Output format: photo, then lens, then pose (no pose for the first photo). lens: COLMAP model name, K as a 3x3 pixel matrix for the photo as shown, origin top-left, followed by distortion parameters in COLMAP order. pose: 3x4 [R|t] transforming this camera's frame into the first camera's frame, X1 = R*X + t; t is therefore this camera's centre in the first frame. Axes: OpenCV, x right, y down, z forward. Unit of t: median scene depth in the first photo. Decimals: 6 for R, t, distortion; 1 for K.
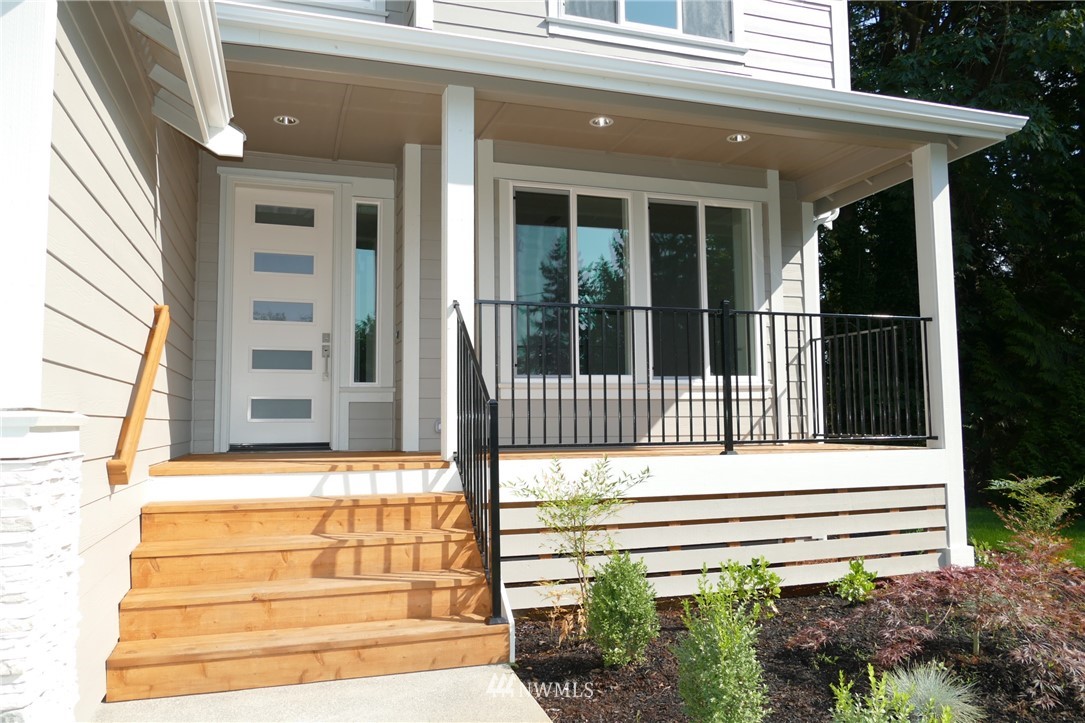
lens RADIAL K [[777.9, 0, 513.8], [0, 777.9, 346.5], [0, 0, 1]] dist [0.001818, 0.000200]
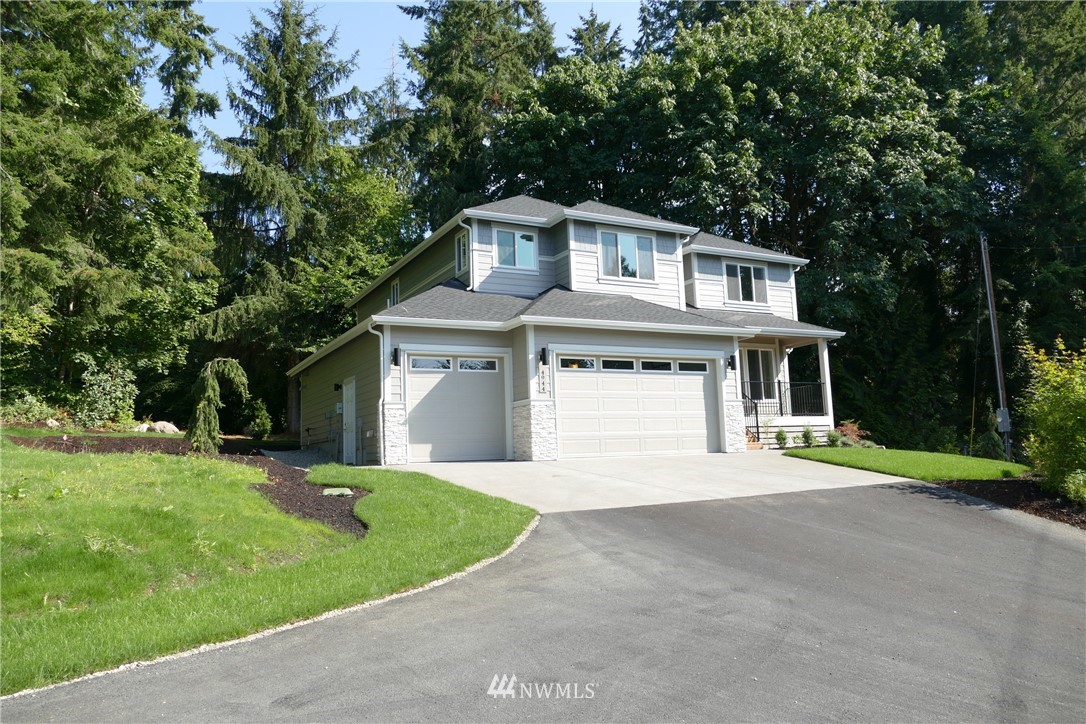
lens RADIAL K [[773.9, 0, 543.0], [0, 773.9, 362.0], [0, 0, 1]] dist [-0.012856, -0.000233]
pose [[0.980692, -0.010271, 0.195289, -1.418899], [0.018926, 0.998917, -0.042502, -0.000341], [-0.194641, 0.045378, 0.979824, -2.248212]]
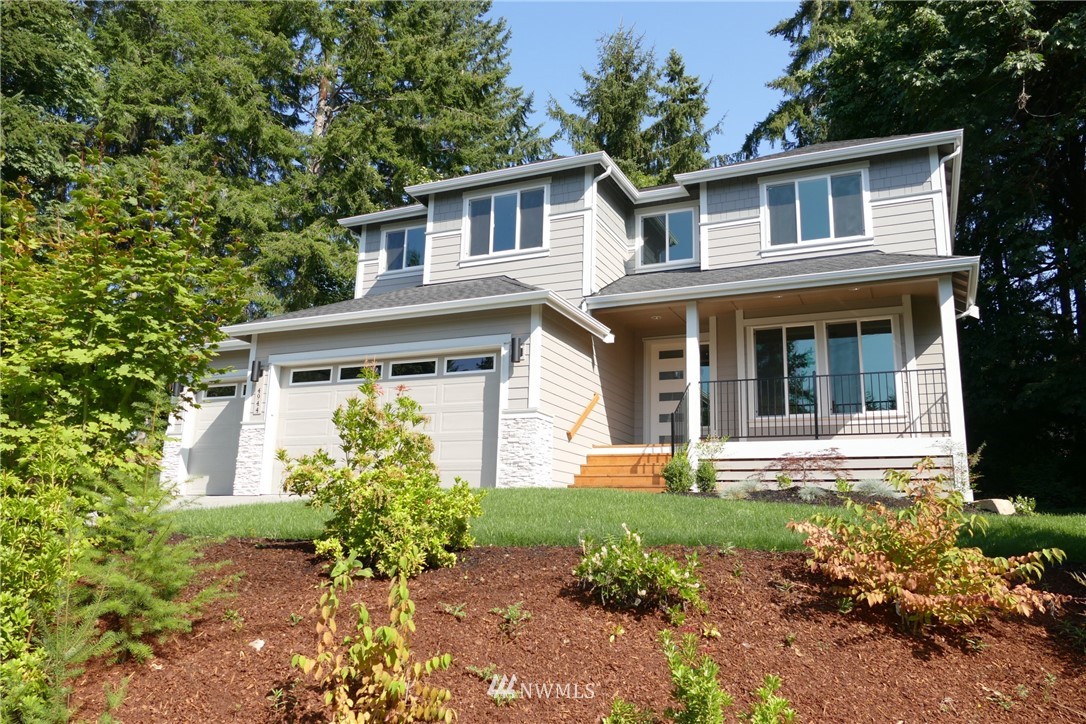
lens RADIAL K [[773.9, 0, 543.0], [0, 773.9, 362.0], [0, 0, 1]] dist [-0.012856, -0.000233]
pose [[0.741560, -0.114631, -0.661021, 0.918171], [0.028261, 0.989757, -0.139934, 0.158320], [0.670291, 0.085088, 0.737204, -0.904301]]
